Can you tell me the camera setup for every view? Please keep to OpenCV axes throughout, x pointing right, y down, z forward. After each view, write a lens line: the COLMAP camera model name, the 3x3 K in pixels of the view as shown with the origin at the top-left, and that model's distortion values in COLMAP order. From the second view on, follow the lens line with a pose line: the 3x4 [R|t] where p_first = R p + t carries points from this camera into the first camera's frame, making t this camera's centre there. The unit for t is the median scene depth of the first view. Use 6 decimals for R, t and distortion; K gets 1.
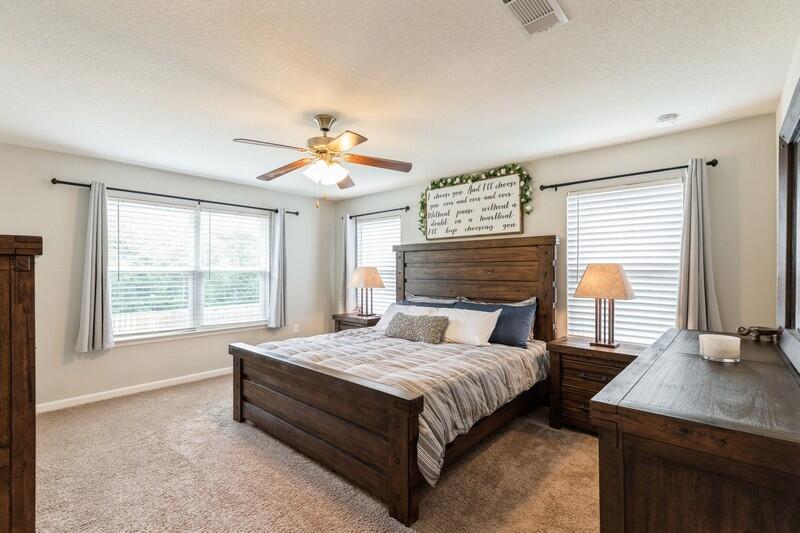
lens RADIAL K [[362.2, 0, 403.3], [0, 362.2, 273.7], [0, 0, 1]] dist [0.004298, -0.000894]
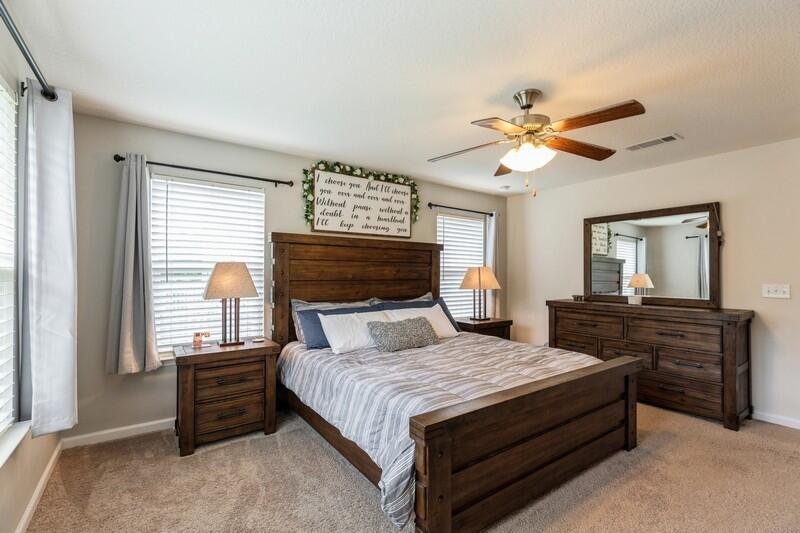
lens RADIAL K [[362.2, 0, 417.5], [0, 362.2, 268.0], [0, 0, 1]] dist [0.004298, -0.000894]
pose [[0.204968, 0.010377, 0.978714, -0.711809], [-0.001296, 0.999946, -0.010331, -0.004957], [-0.978768, 0.000849, 0.204971, 0.660316]]
